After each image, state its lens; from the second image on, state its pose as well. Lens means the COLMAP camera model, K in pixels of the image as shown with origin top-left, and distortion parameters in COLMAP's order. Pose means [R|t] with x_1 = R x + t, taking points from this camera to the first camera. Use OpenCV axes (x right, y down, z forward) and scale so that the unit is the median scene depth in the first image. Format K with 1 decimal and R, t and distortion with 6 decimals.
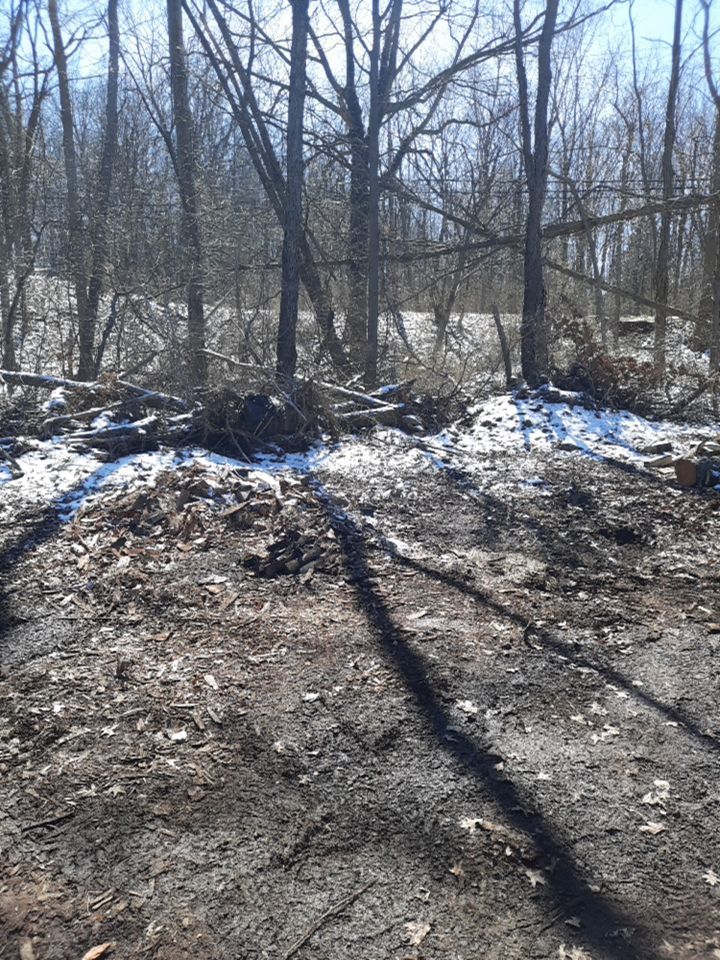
lens RADIAL K [[687.0, 0, 361.7], [0, 687.0, 482.1], [0, 0, 1]] dist [0.039326, -0.044524]
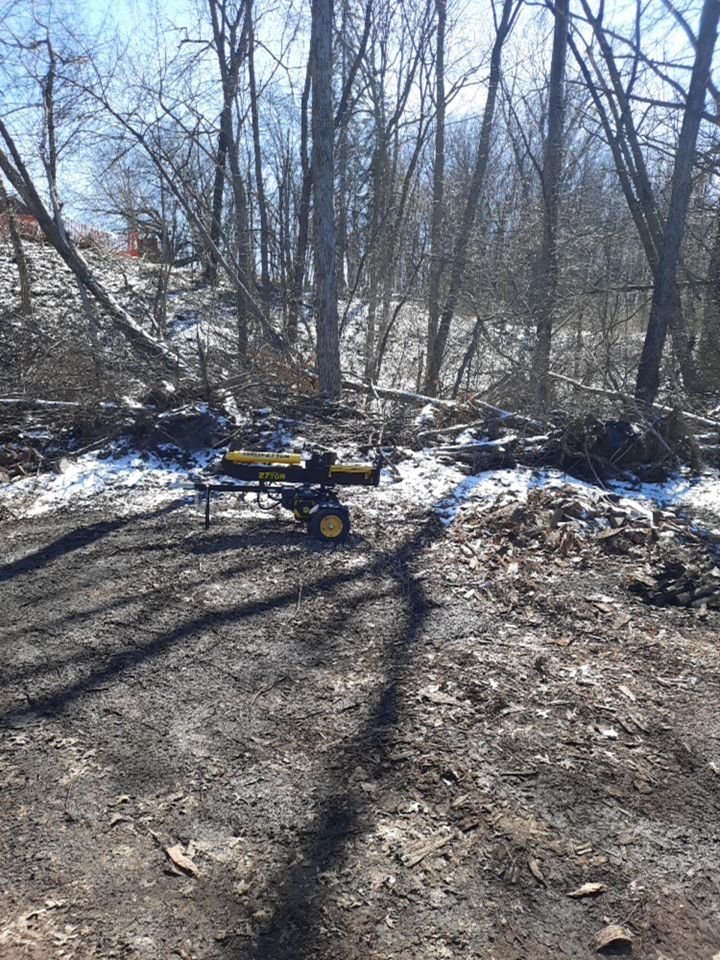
lens RADIAL K [[687.0, 0, 361.7], [0, 687.0, 482.1], [0, 0, 1]] dist [0.039326, -0.044524]
pose [[0.901068, 0.096753, -0.422748, -0.071486], [-0.108362, 0.994106, -0.003450, 0.005249], [0.419922, 0.048919, 0.906241, -0.070885]]
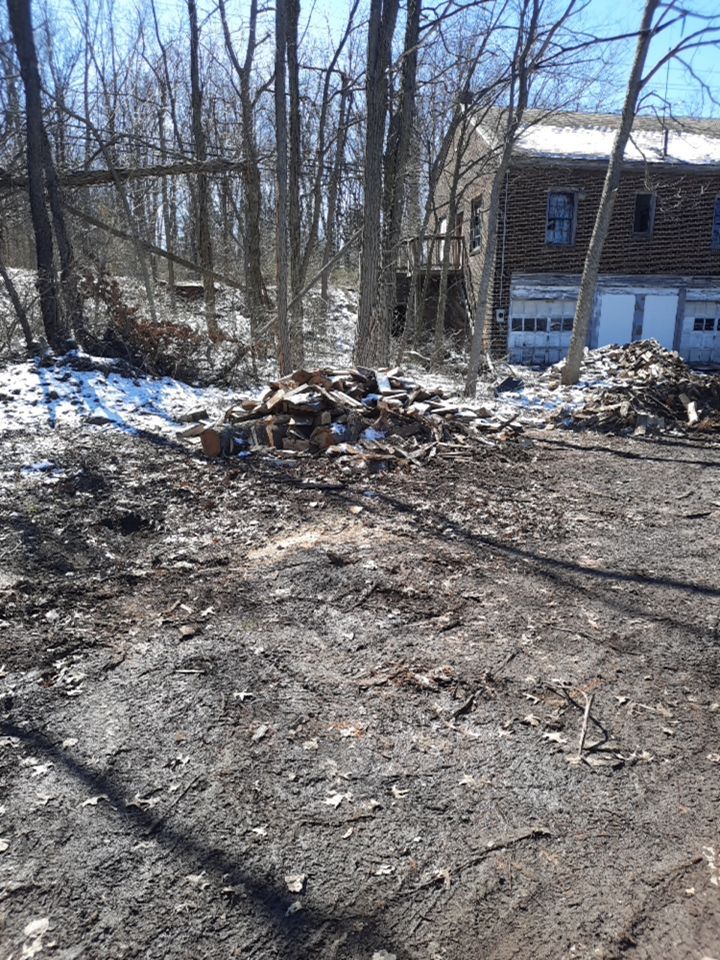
lens RADIAL K [[687.0, 0, 361.7], [0, 687.0, 482.1], [0, 0, 1]] dist [0.039326, -0.044524]
pose [[0.836329, -0.110679, 0.536939, 0.131198], [0.084440, 0.993728, 0.073314, -0.011343], [-0.541686, -0.015975, 0.840429, 0.083707]]
